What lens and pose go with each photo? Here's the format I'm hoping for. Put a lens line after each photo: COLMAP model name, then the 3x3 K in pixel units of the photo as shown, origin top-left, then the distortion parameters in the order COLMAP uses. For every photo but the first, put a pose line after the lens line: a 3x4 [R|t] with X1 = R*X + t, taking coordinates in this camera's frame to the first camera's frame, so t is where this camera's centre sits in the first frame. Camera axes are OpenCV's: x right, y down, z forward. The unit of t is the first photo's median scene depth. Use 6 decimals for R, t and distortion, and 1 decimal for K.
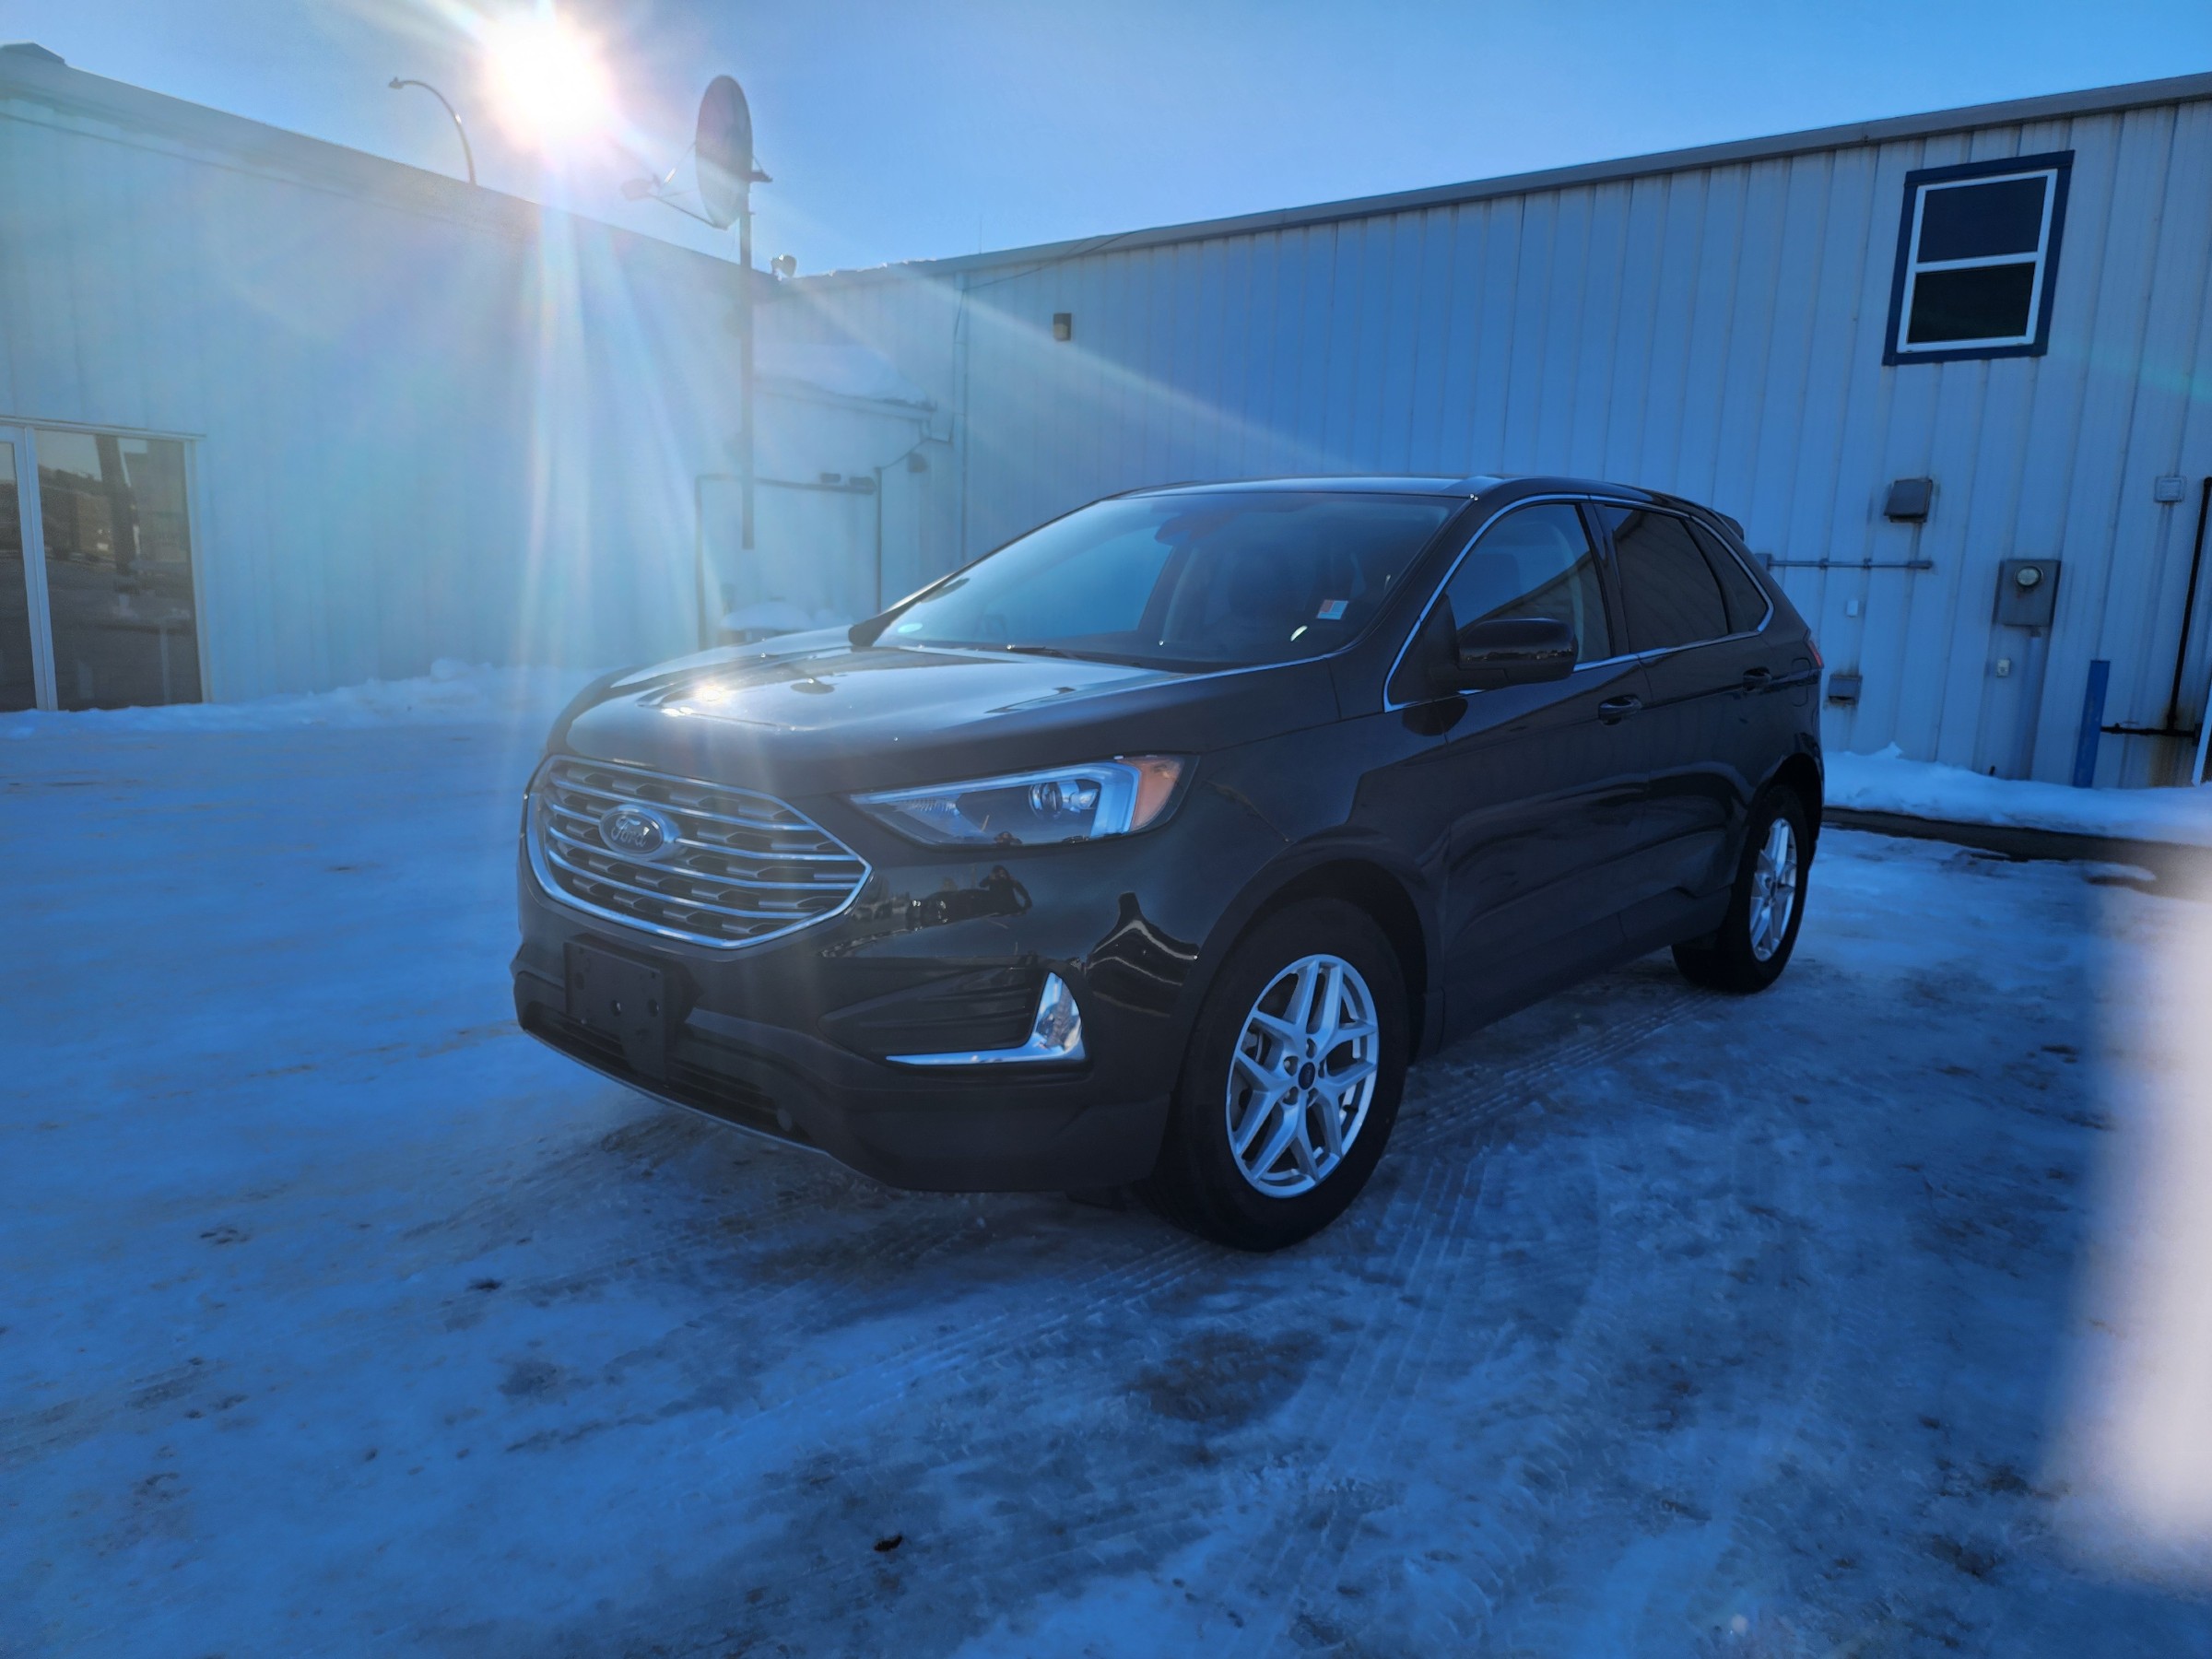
lens RADIAL K [[1489.6, 0, 1106.0], [0, 1489.6, 829.5], [0, 0, 1]] dist [0.070245, -0.065393]
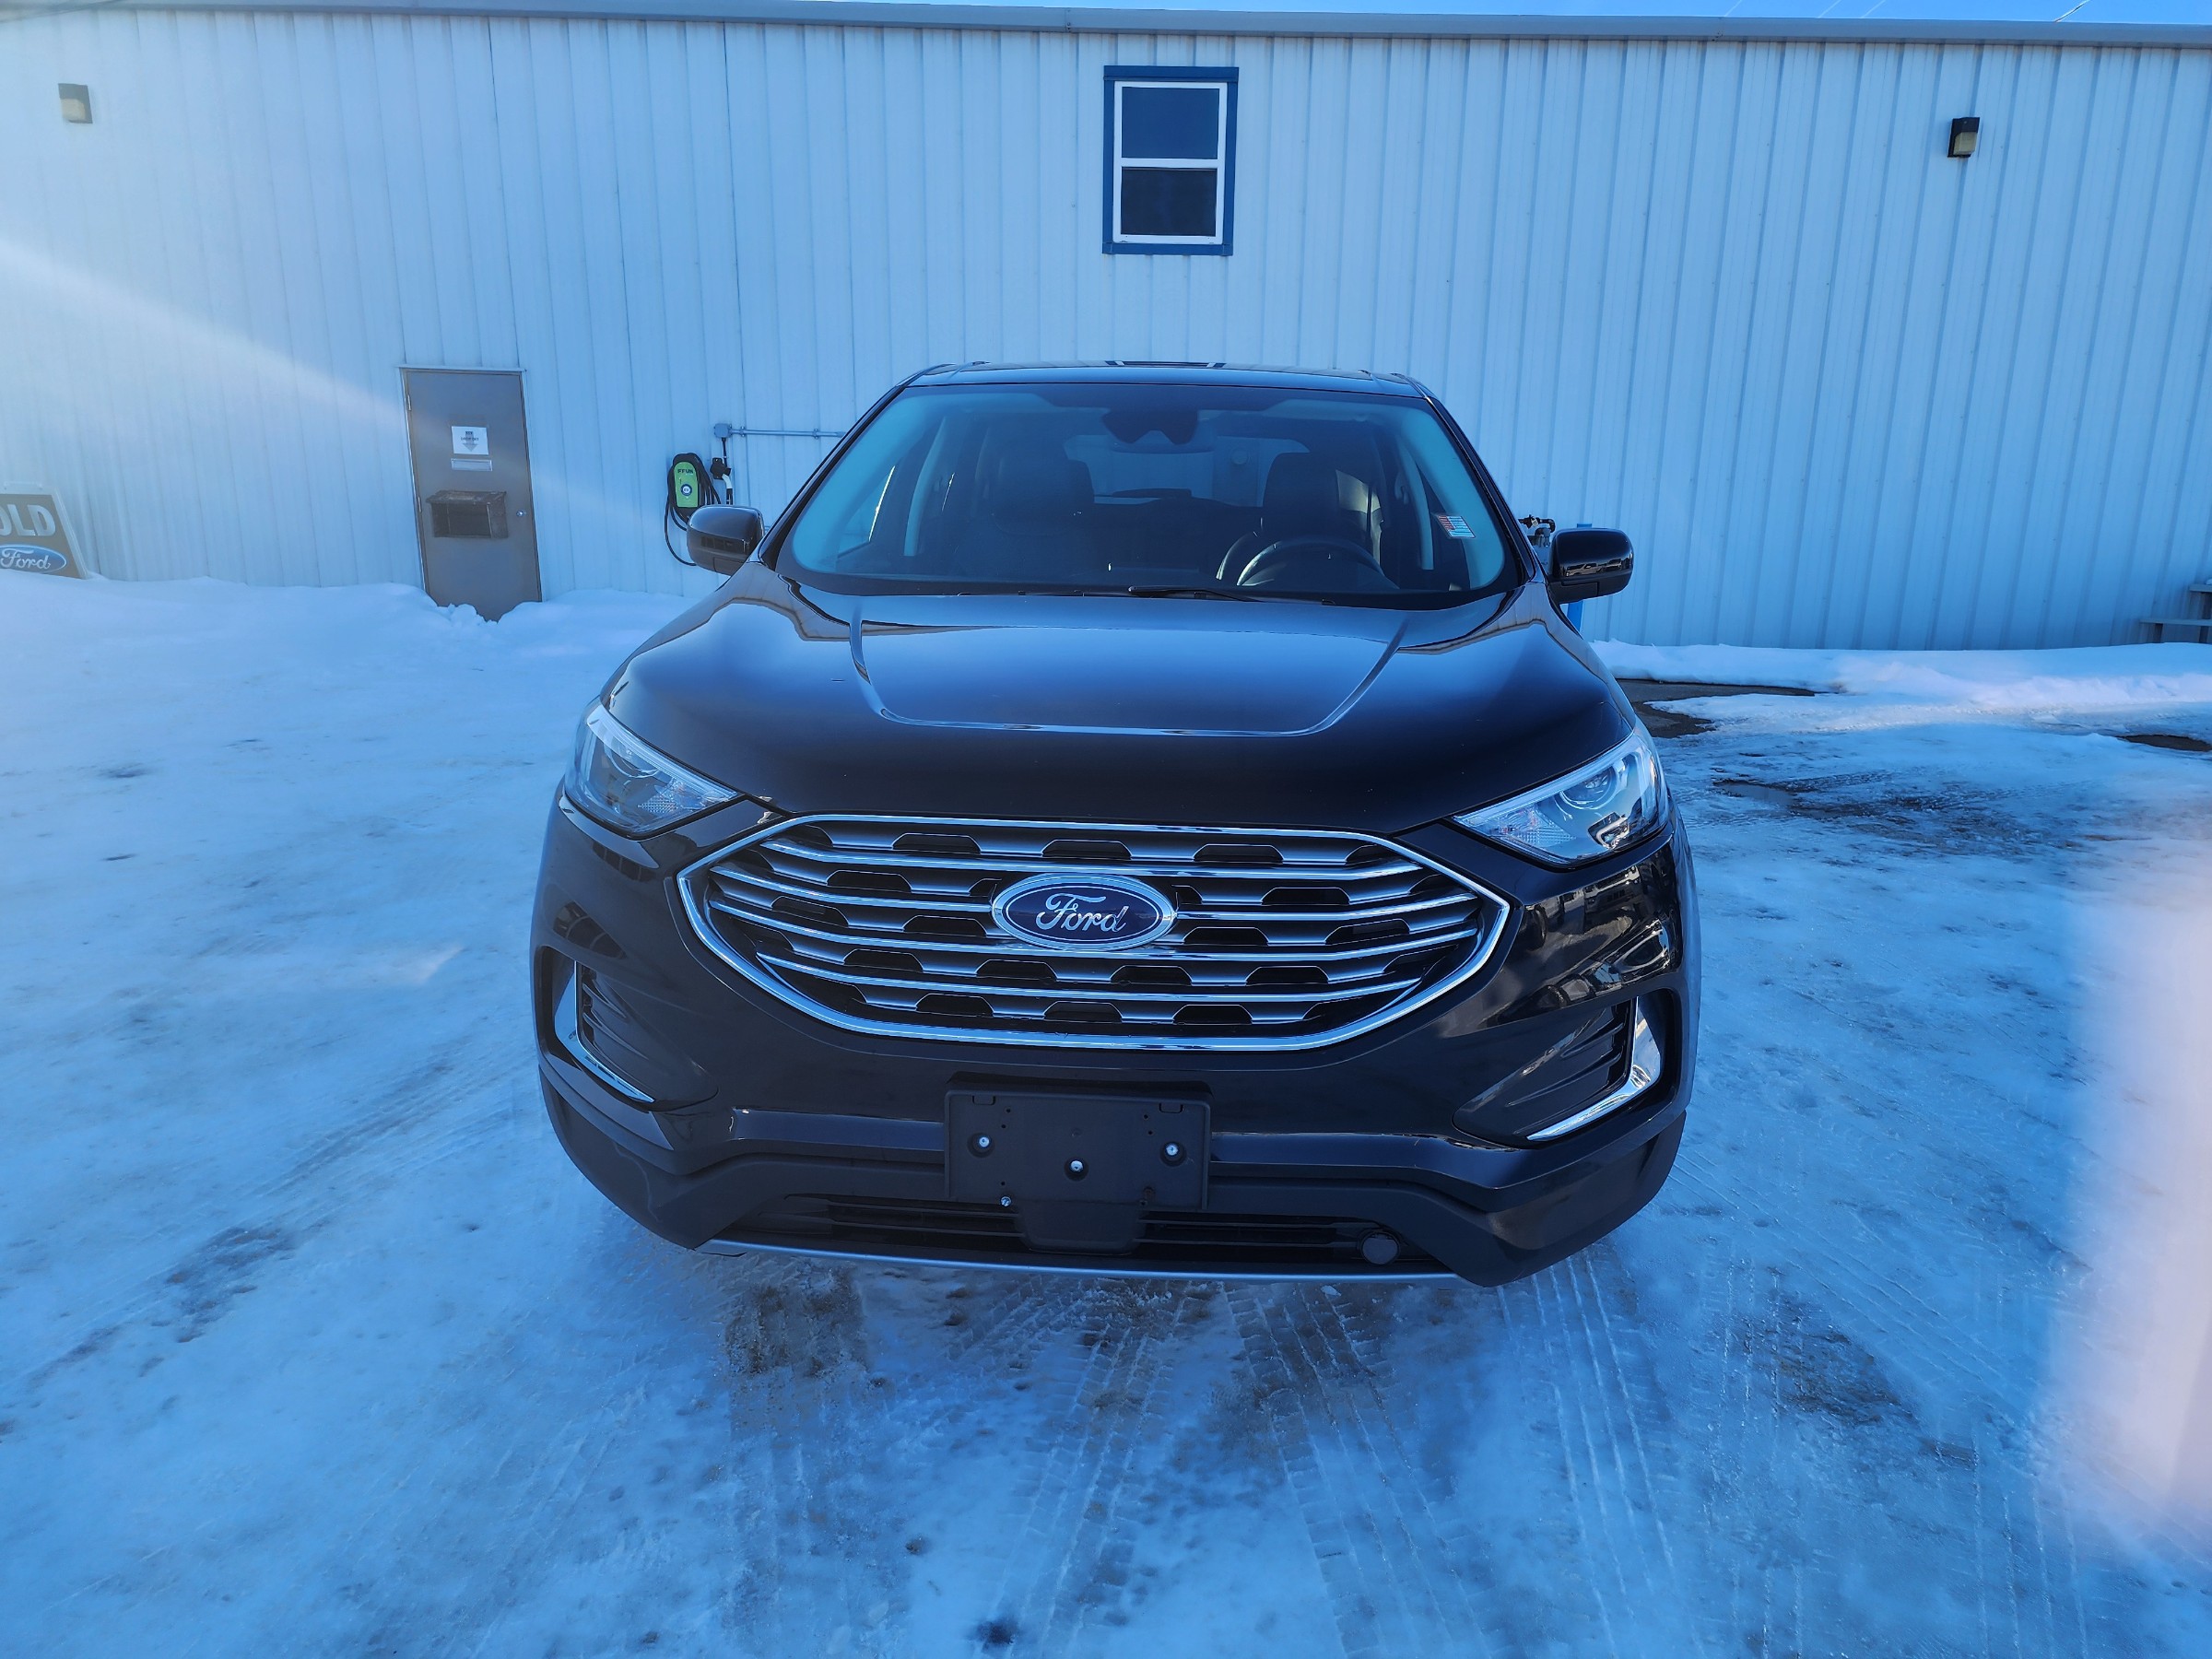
lens RADIAL K [[1484.4, 0, 1125.5], [0, 1484.4, 840.0], [0, 0, 1]] dist [0.083190, -0.072541]
pose [[0.797730, -0.159417, 0.581560, -0.180048], [0.103792, 0.986328, 0.128000, -0.030276], [-0.594015, -0.041748, 0.803370, 0.117993]]
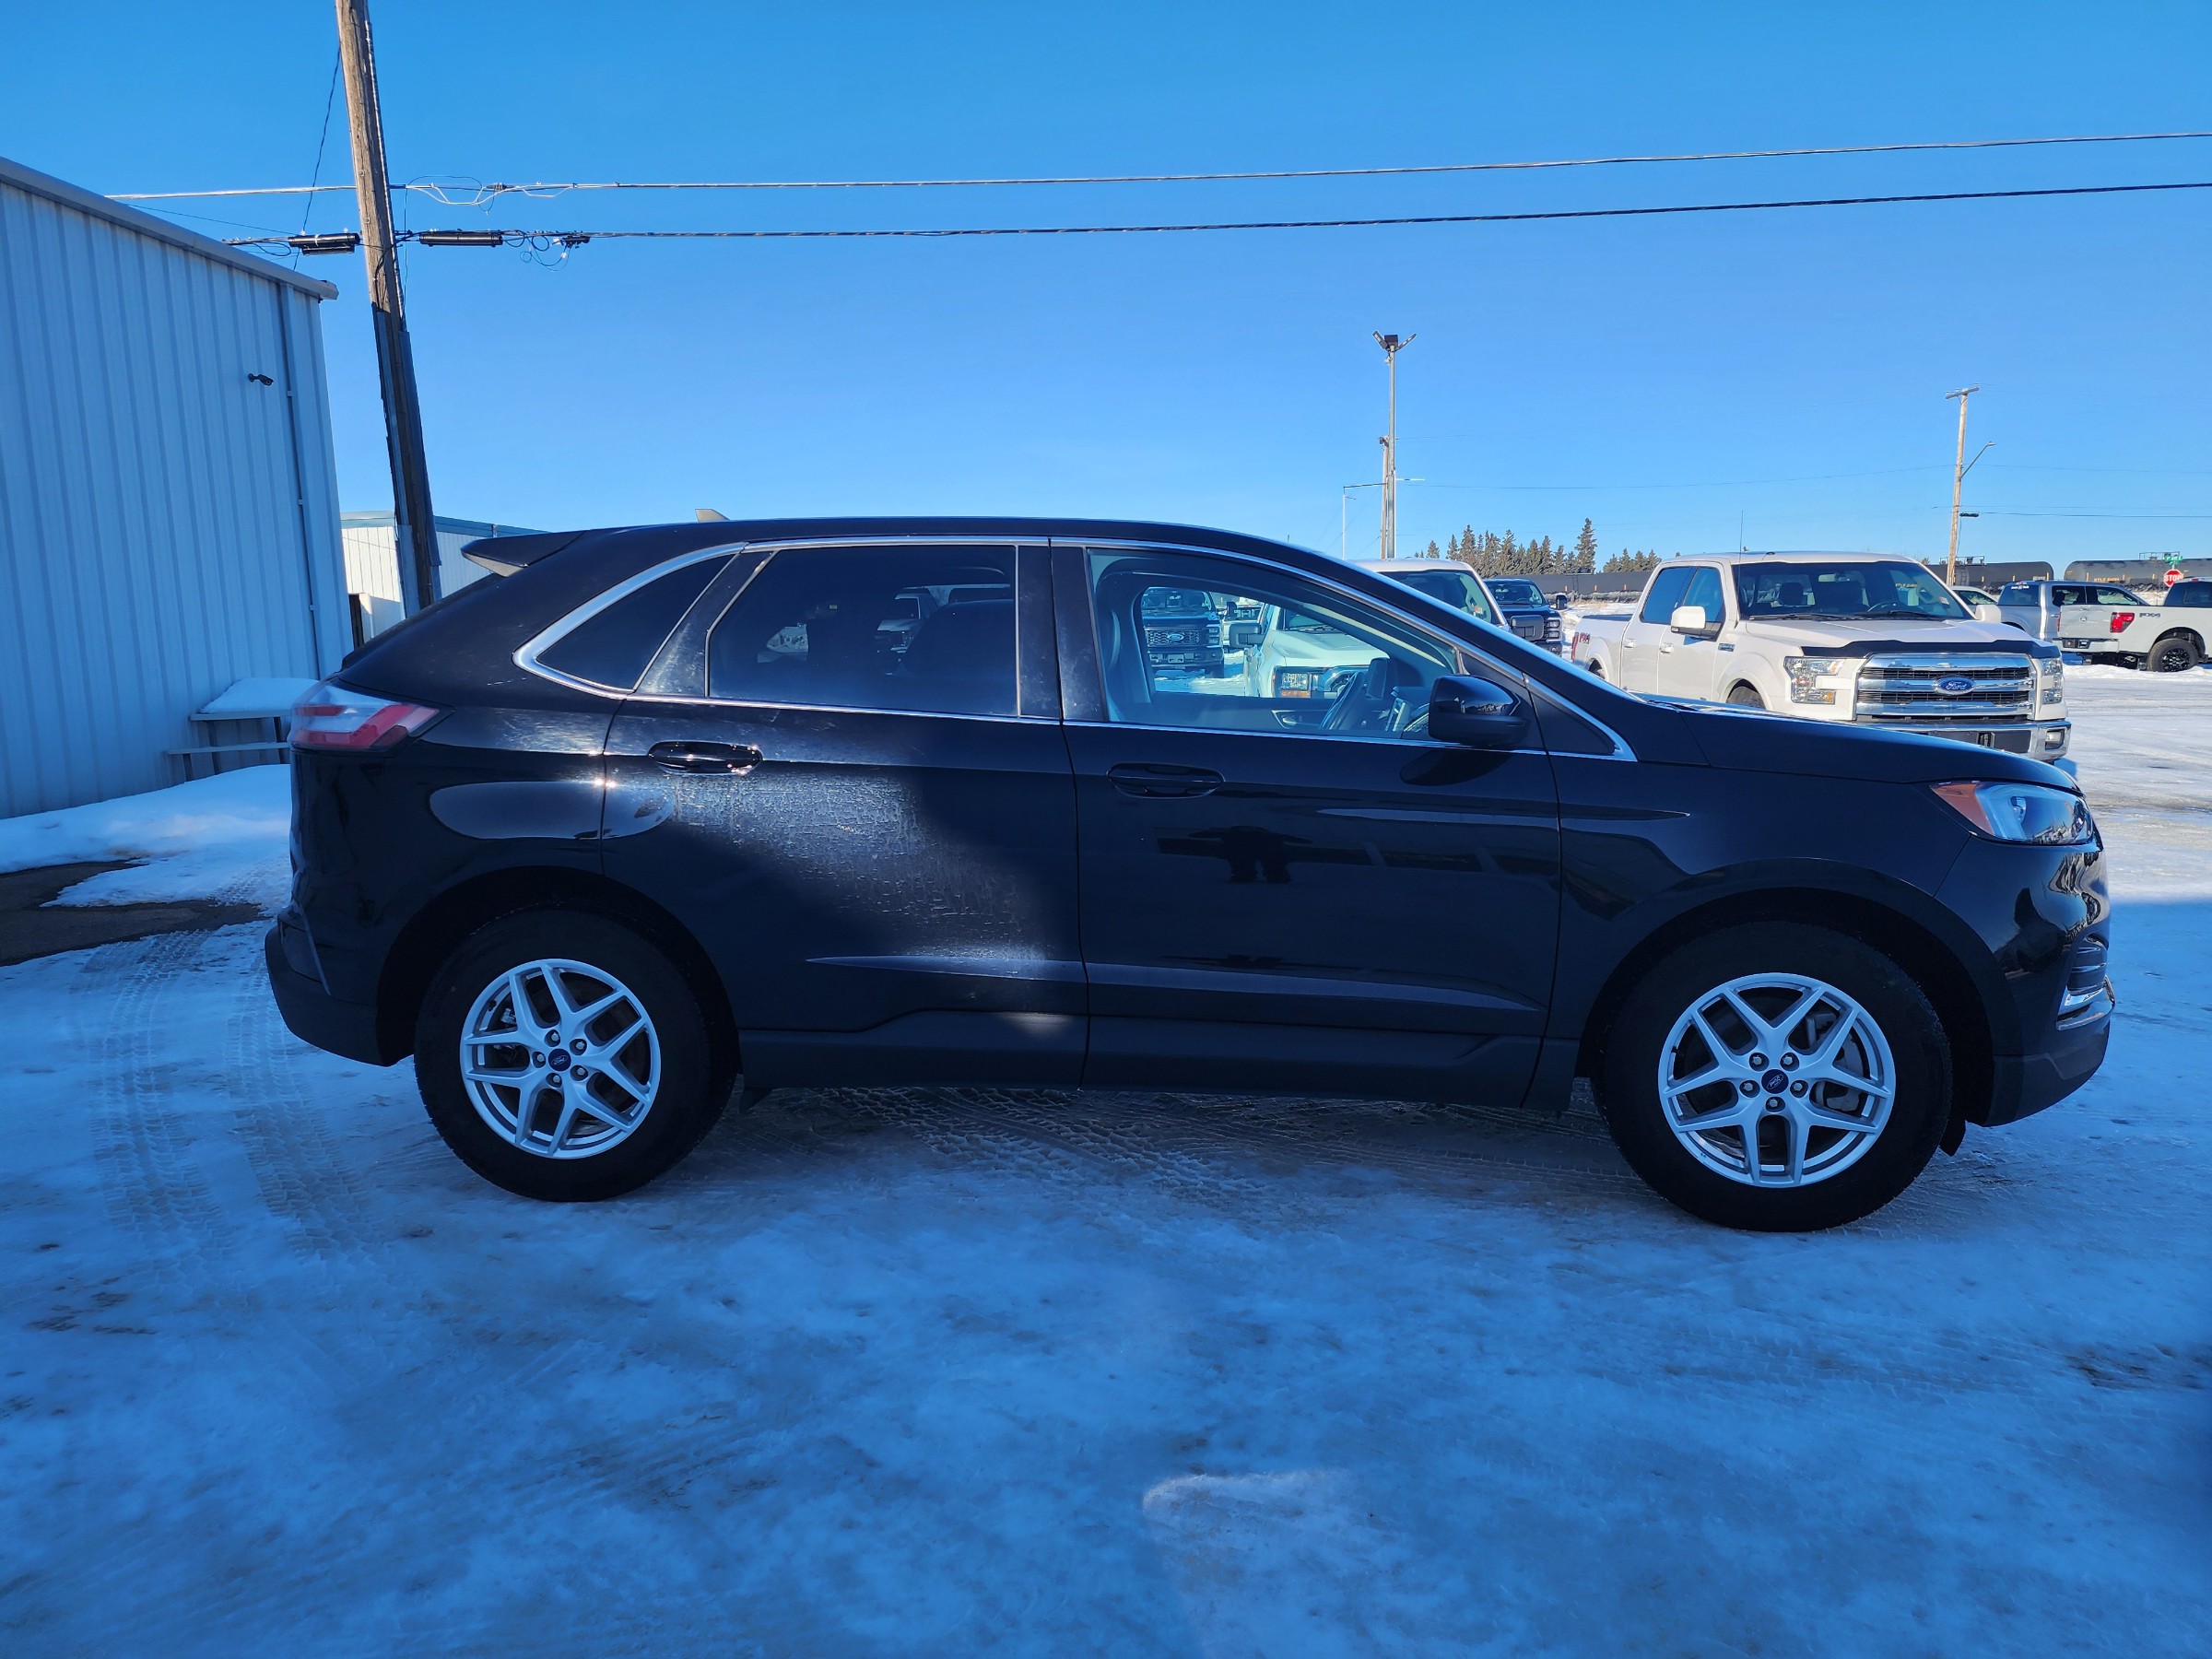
lens RADIAL K [[1469.5, 0, 1136.0], [0, 1469.5, 833.8], [0, 0, 1]] dist [0.082333, -0.067655]
pose [[-0.587128, -0.141342, 0.797059, -0.255899], [0.119144, 0.958826, 0.257792, -0.122995], [-0.800678, 0.246322, -0.546114, 0.655623]]
